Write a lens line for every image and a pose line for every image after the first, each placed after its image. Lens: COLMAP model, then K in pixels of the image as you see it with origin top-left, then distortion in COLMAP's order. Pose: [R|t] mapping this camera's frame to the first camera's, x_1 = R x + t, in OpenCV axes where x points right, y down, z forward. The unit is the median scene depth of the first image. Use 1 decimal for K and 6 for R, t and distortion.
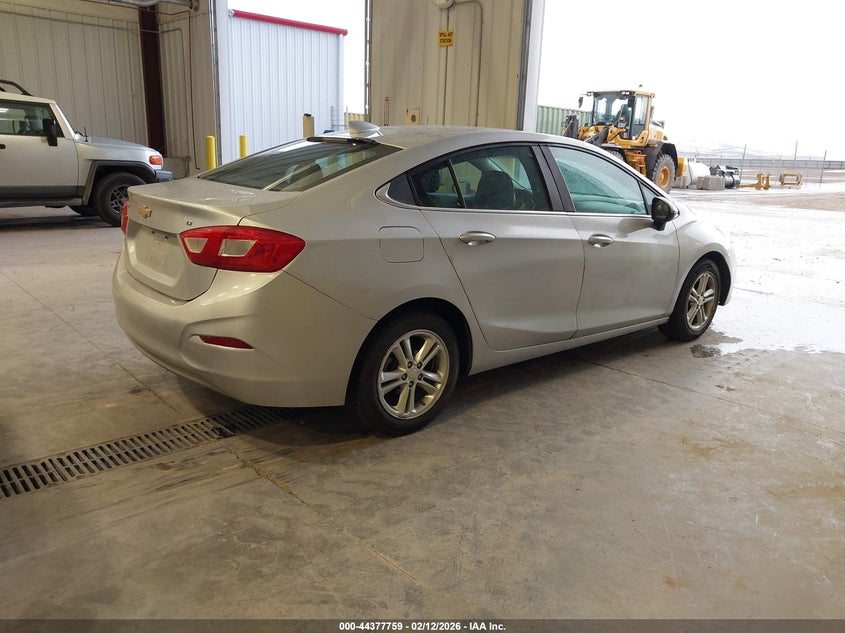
lens RADIAL K [[663.0, 0, 429.6], [0, 663.0, 318.5], [0, 0, 1]] dist [0.004866, -0.009828]
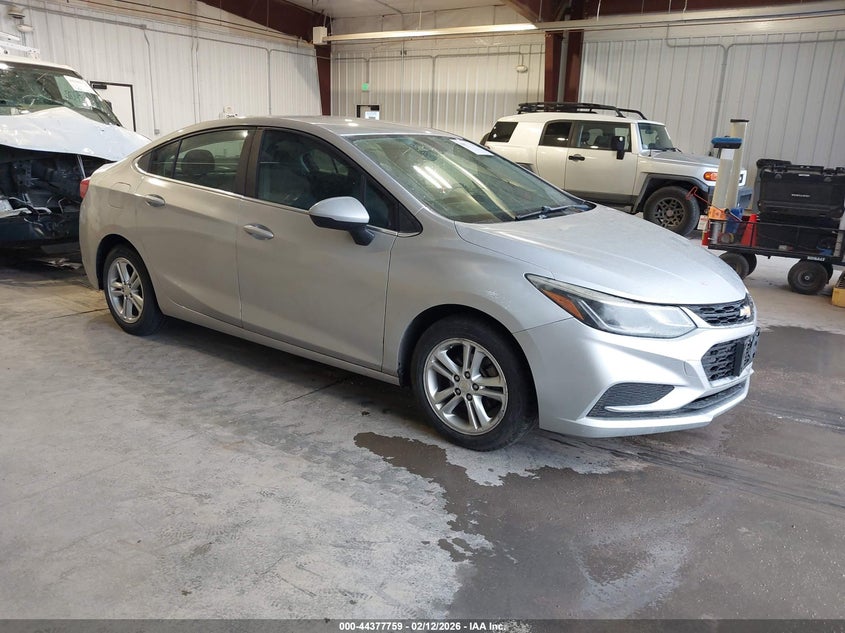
lens RADIAL K [[663.0, 0, 426.1], [0, 663.0, 317.7], [0, 0, 1]] dist [0.004866, -0.009828]
pose [[0.223999, 0.226297, -0.947953, 1.445082], [-0.272526, 0.948411, 0.162009, -0.260054], [0.935710, 0.222052, 0.274115, 1.192304]]
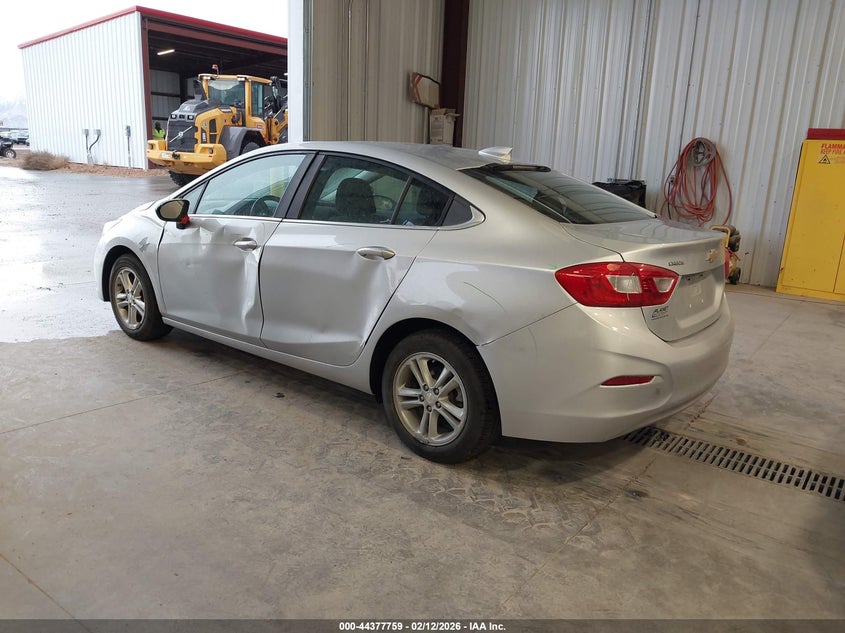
lens RADIAL K [[663.0, 0, 421.8], [0, 663.0, 317.5], [0, 0, 1]] dist [0.004866, -0.009828]
pose [[-0.170632, -0.278707, 0.945096, -1.239451], [0.209115, 0.927070, 0.311145, -0.445611], [-0.962889, 0.250725, -0.099906, 1.442625]]
